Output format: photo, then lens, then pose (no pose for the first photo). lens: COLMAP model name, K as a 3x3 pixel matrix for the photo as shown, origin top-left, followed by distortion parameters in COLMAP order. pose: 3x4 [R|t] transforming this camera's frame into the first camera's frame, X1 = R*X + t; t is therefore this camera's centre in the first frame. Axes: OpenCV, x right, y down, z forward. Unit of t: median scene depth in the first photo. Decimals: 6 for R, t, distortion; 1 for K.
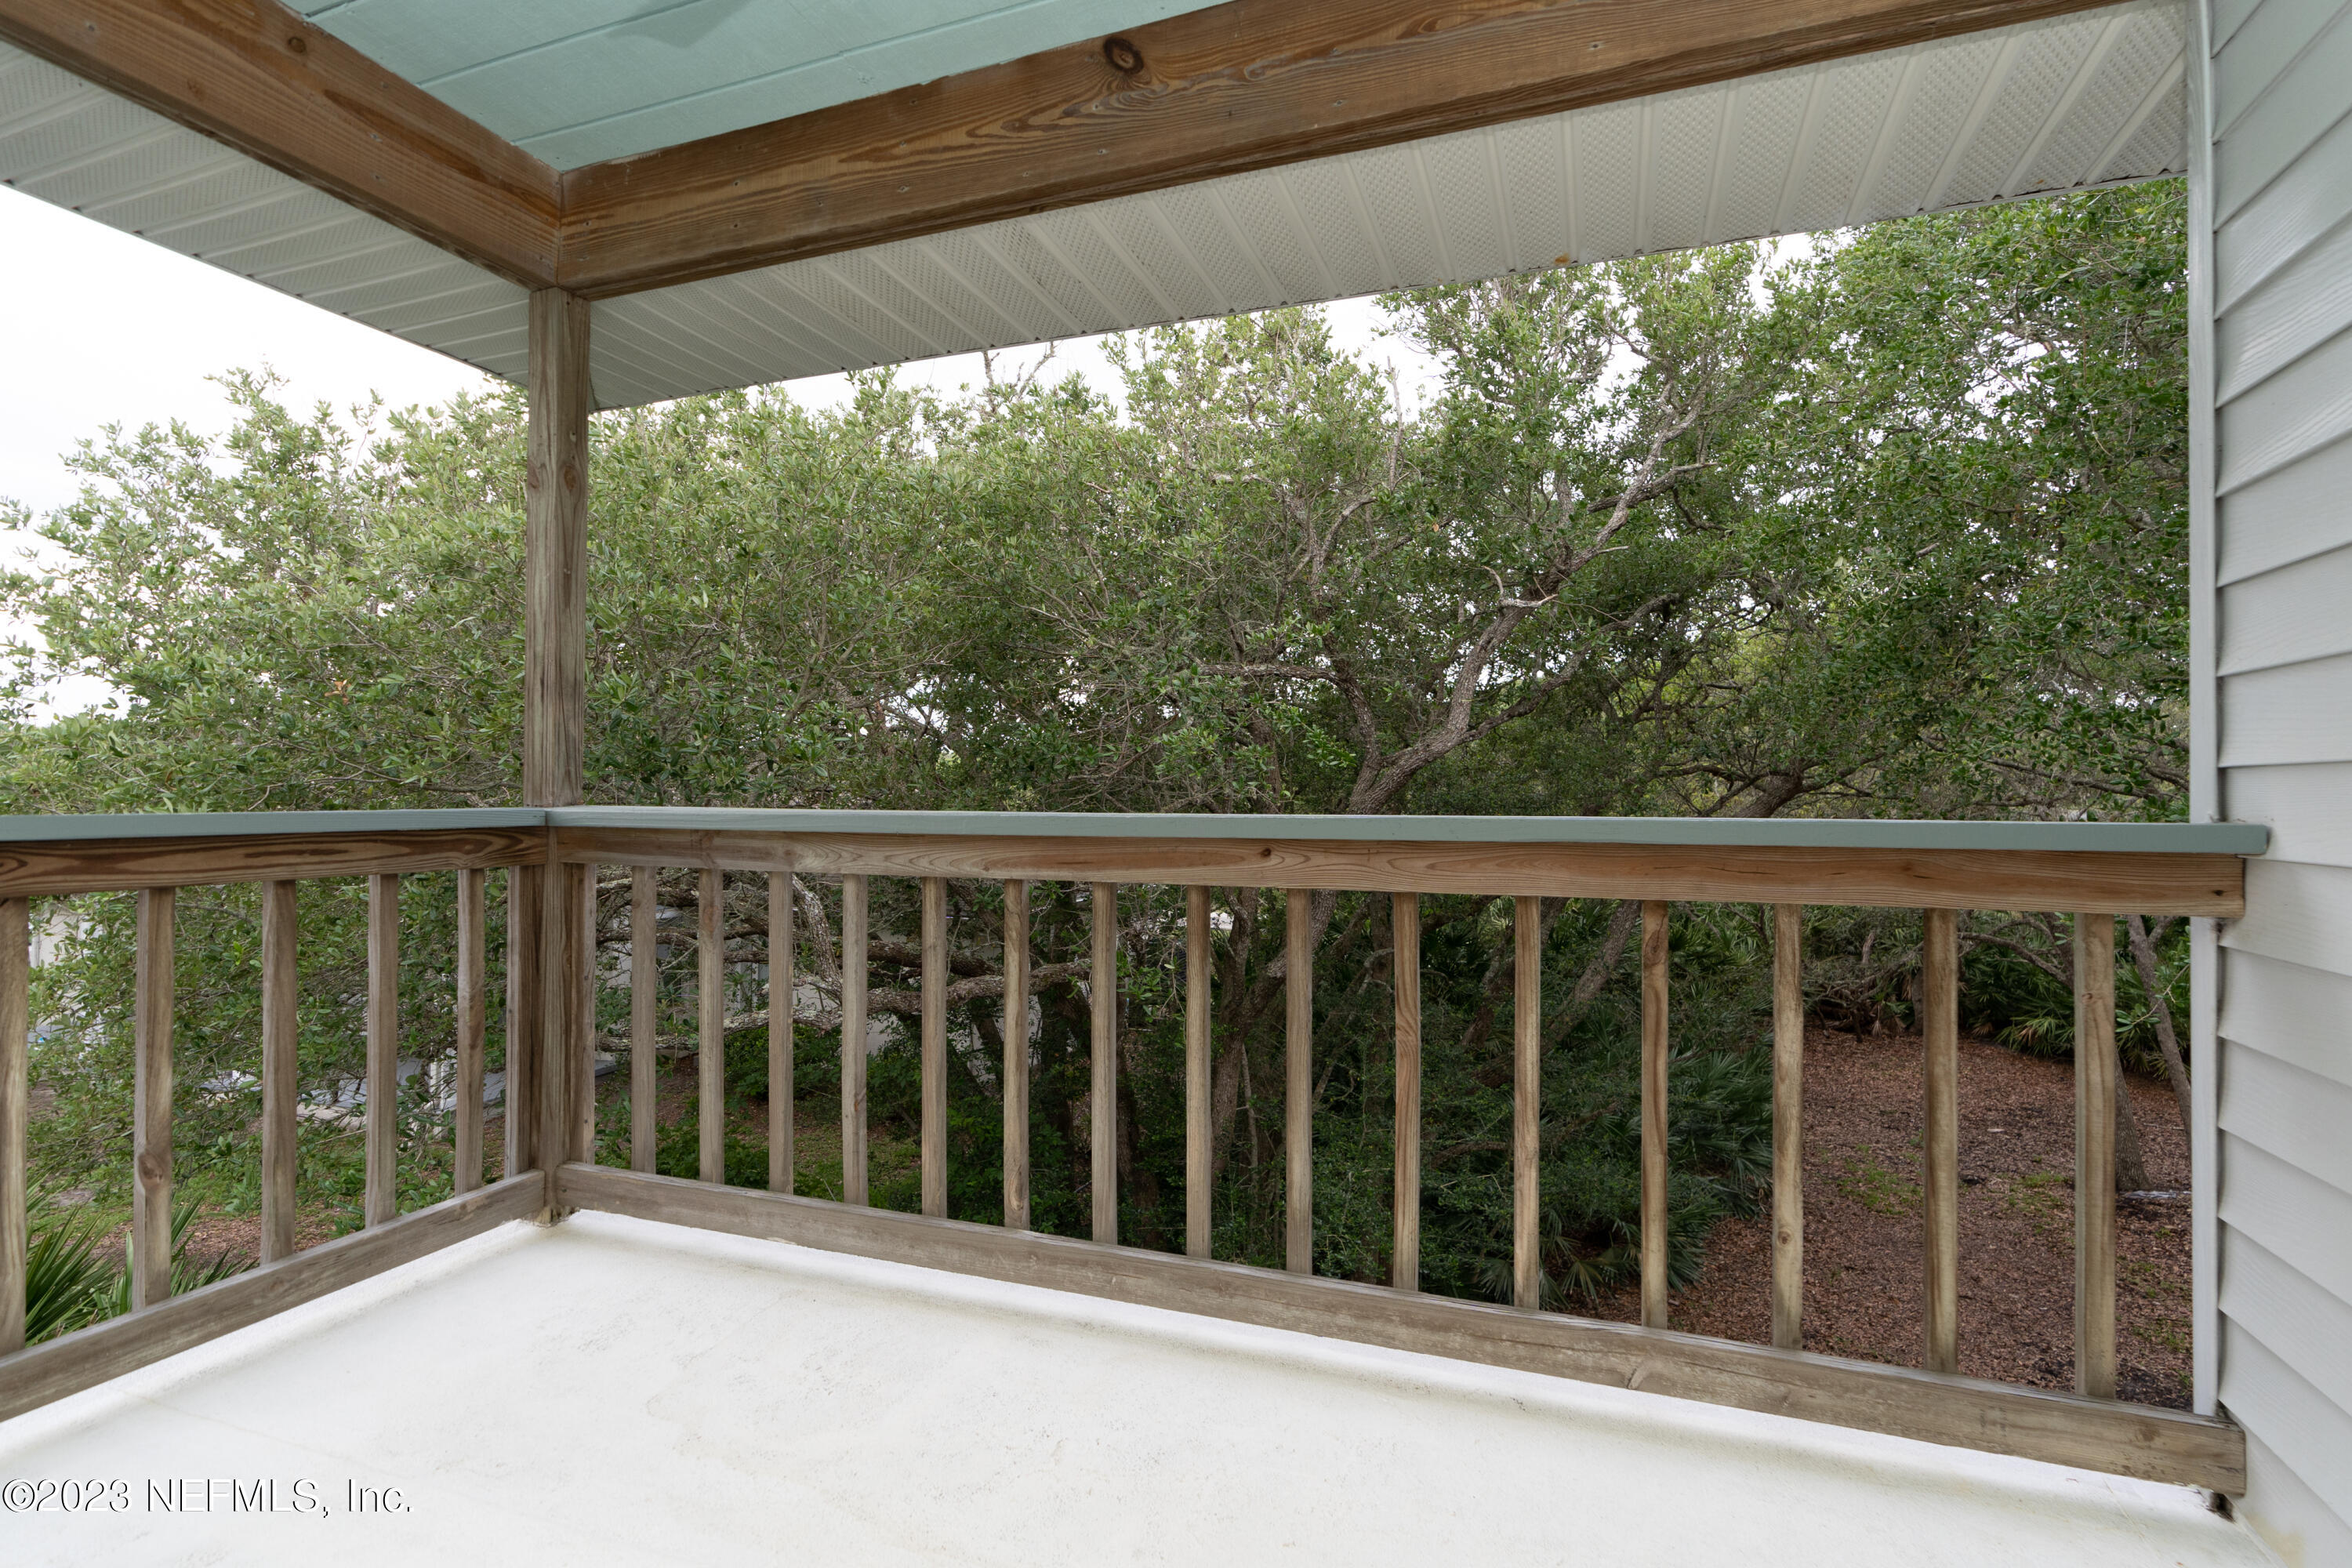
lens RADIAL K [[1084.6, 0, 1203.8], [0, 1084.6, 786.2], [0, 0, 1]] dist [-0.002658, -0.000032]
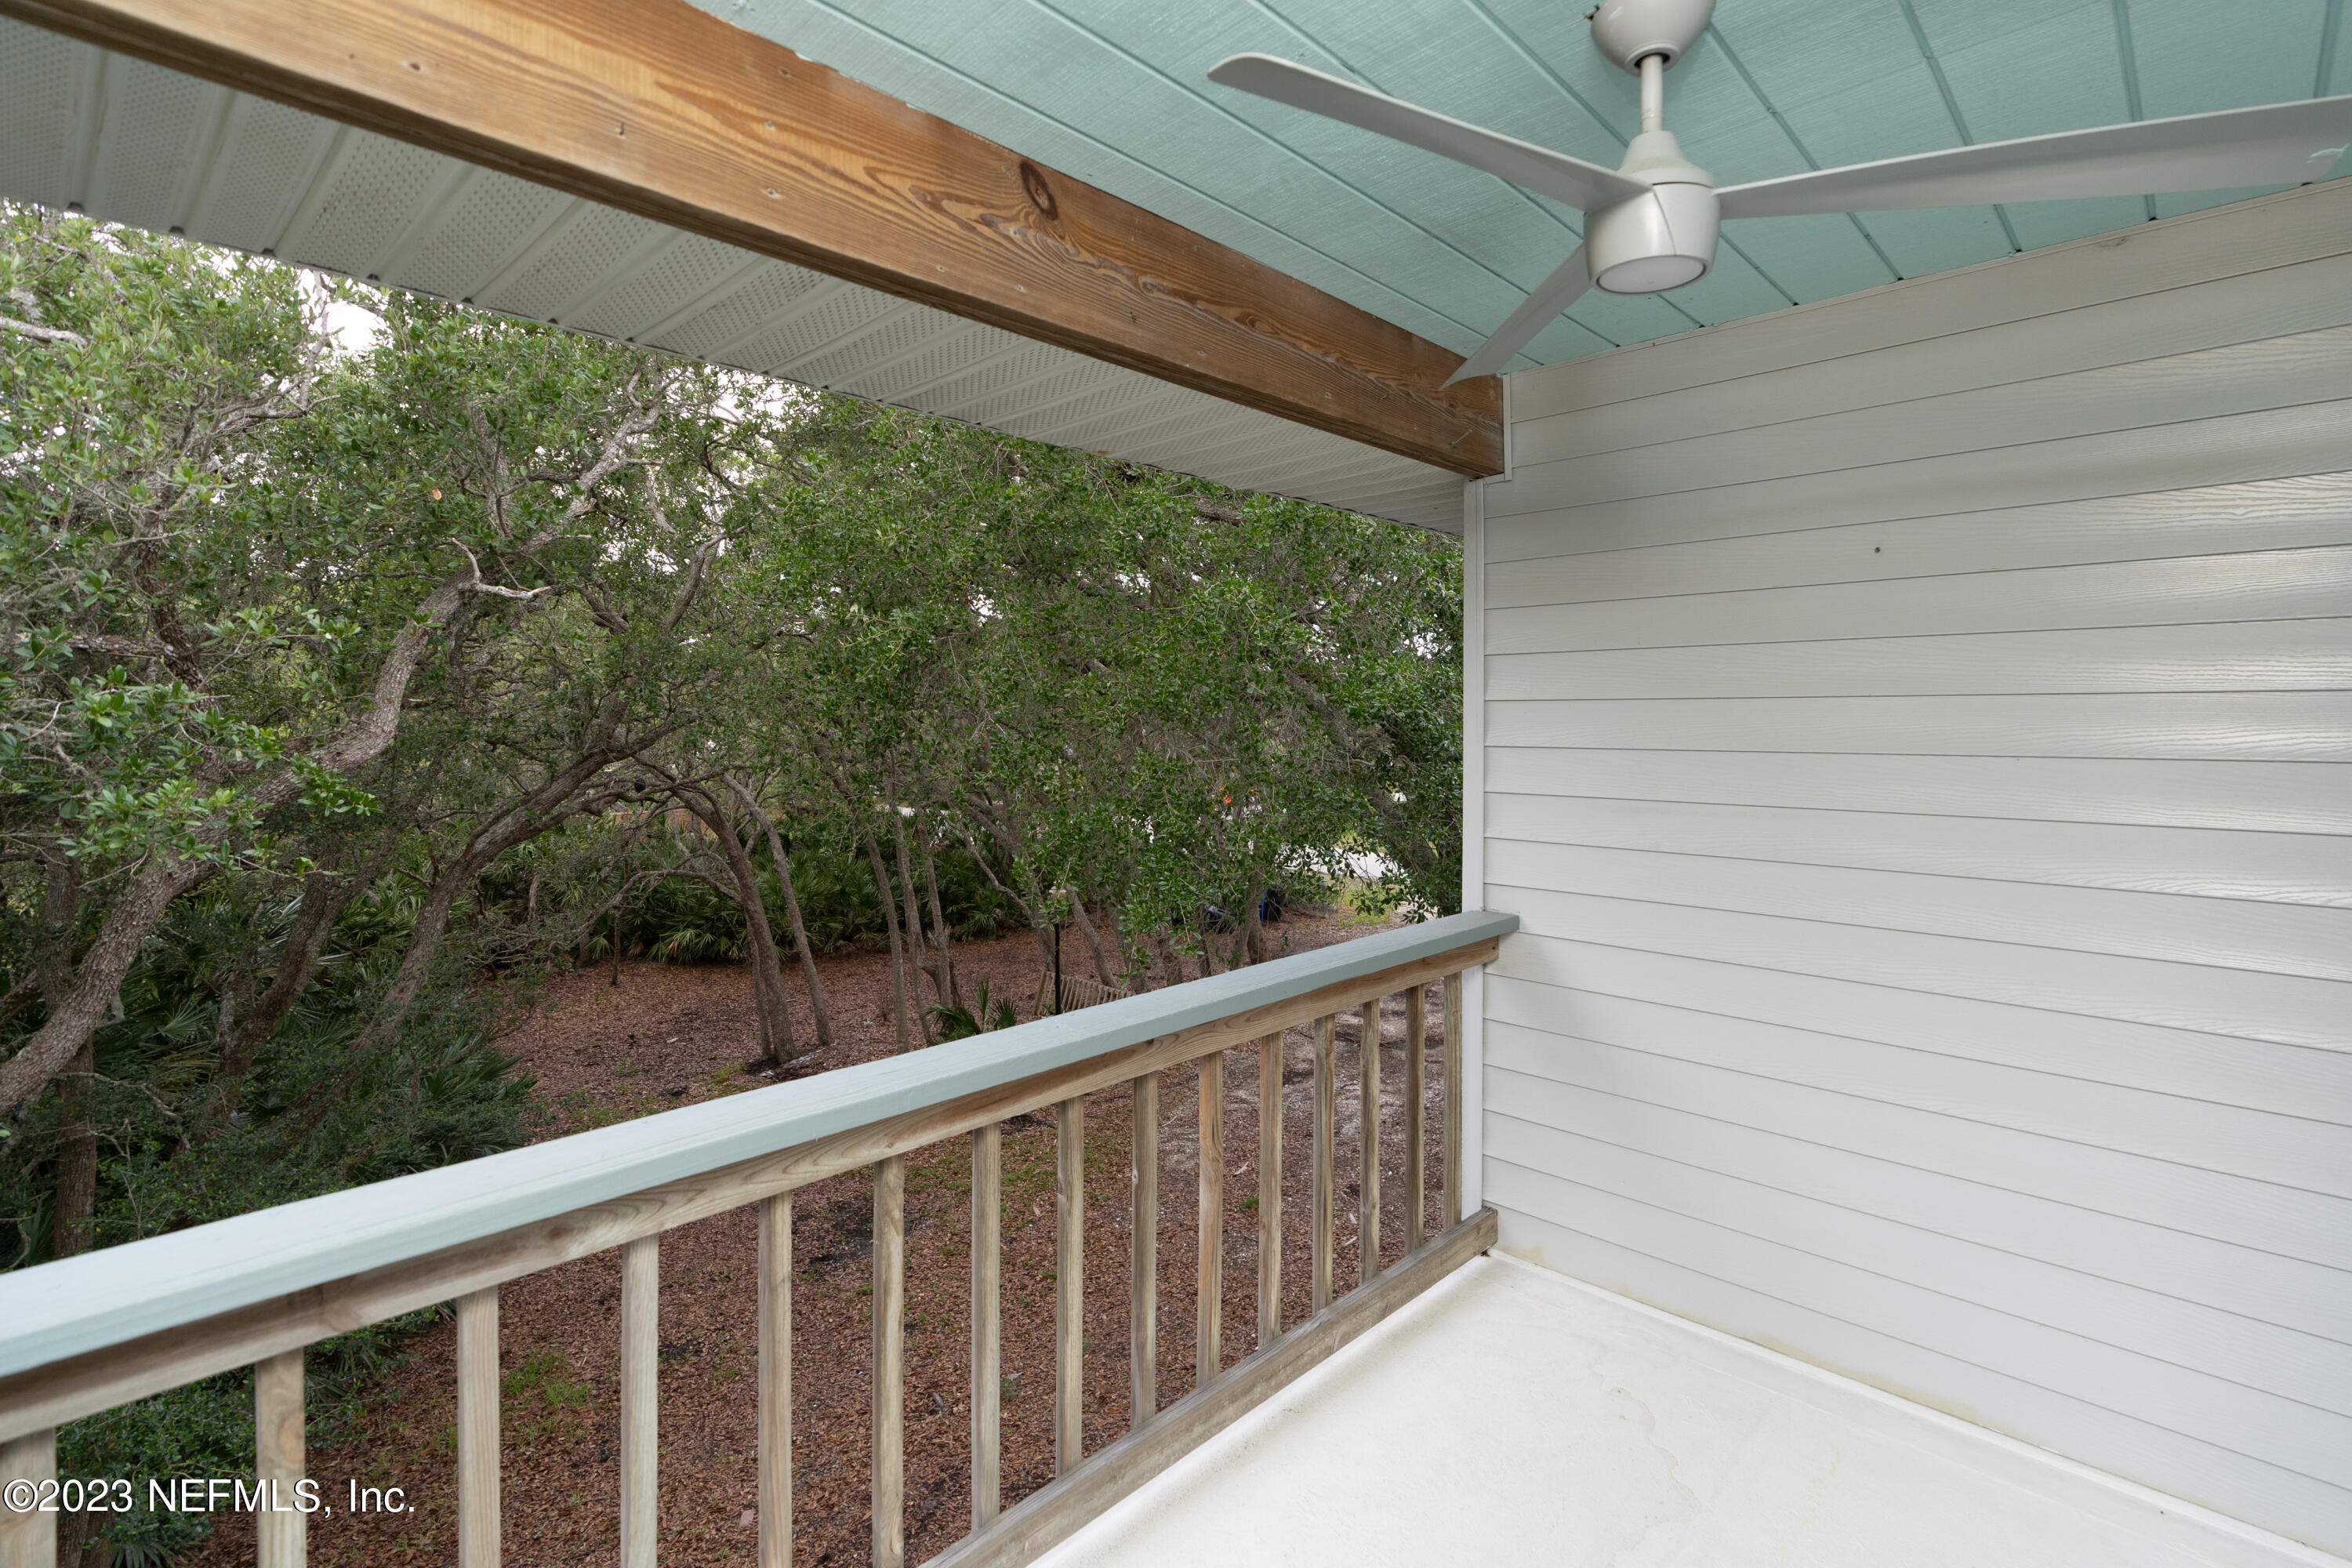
lens RADIAL K [[1100.5, 0, 1177.3], [0, 1100.5, 730.0], [0, 0, 1]] dist [-0.000672, 0.000198]
pose [[0.418006, -0.008010, 0.908409, -0.815296], [-0.008927, 0.999877, 0.012925, -0.230566], [-0.908401, -0.013512, 0.417883, 0.486277]]
